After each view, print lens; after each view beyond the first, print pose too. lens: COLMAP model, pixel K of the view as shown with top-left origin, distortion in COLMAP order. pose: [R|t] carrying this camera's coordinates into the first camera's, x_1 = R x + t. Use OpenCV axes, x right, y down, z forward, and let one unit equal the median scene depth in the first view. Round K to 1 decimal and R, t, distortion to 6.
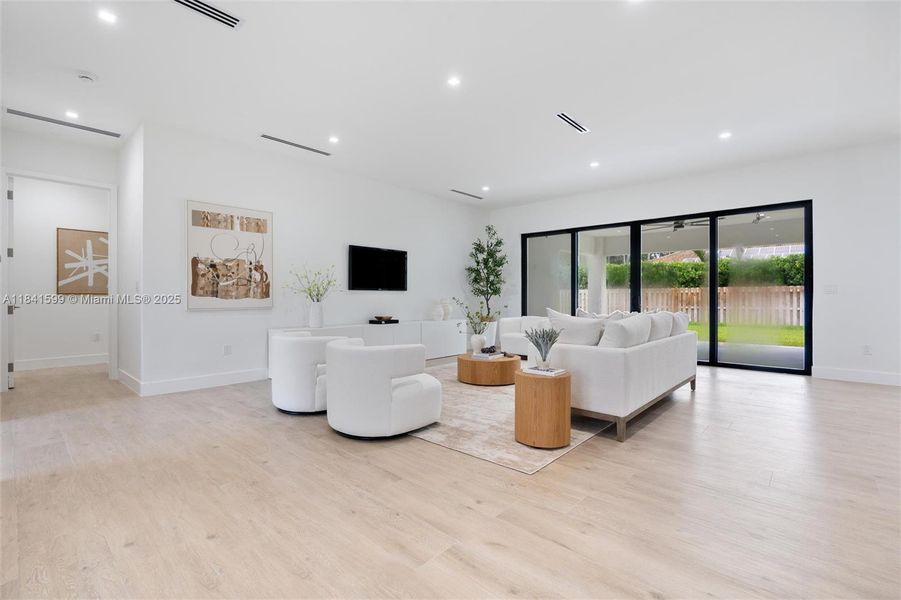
lens RADIAL K [[408.5, 0, 434.3], [0, 408.5, 300.1], [0, 0, 1]] dist [-0.003448, 0.001078]
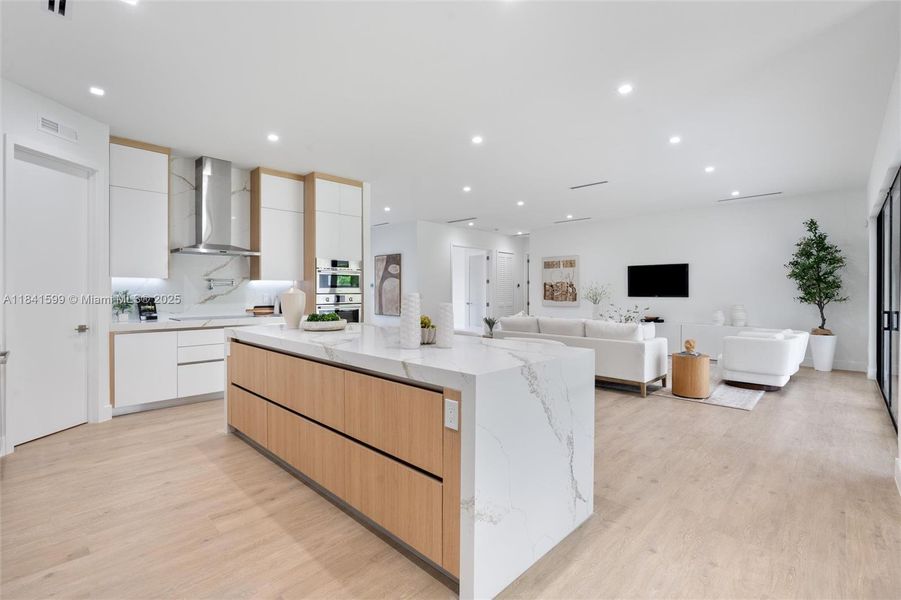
lens RADIAL K [[408.5, 0, 448.8], [0, 408.5, 294.7], [0, 0, 1]] dist [-0.003448, 0.001078]
pose [[-0.019547, 0.005056, -0.999796, 1.504617], [-0.007522, 0.999958, 0.005204, -0.041002], [0.999781, 0.007622, -0.019509, 0.454697]]
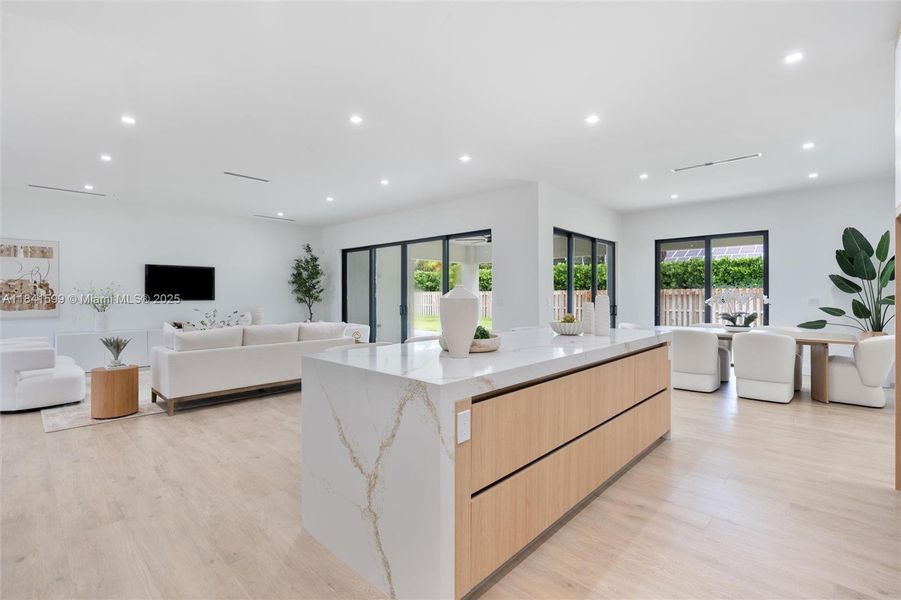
lens RADIAL K [[408.5, 0, 431.0], [0, 408.5, 296.0], [0, 0, 1]] dist [-0.003448, 0.001078]
pose [[0.999723, -0.002285, -0.023434, 0.799445], [0.002145, 0.999980, -0.005984, -0.036409], [0.023447, 0.005932, 0.999707, -0.239007]]
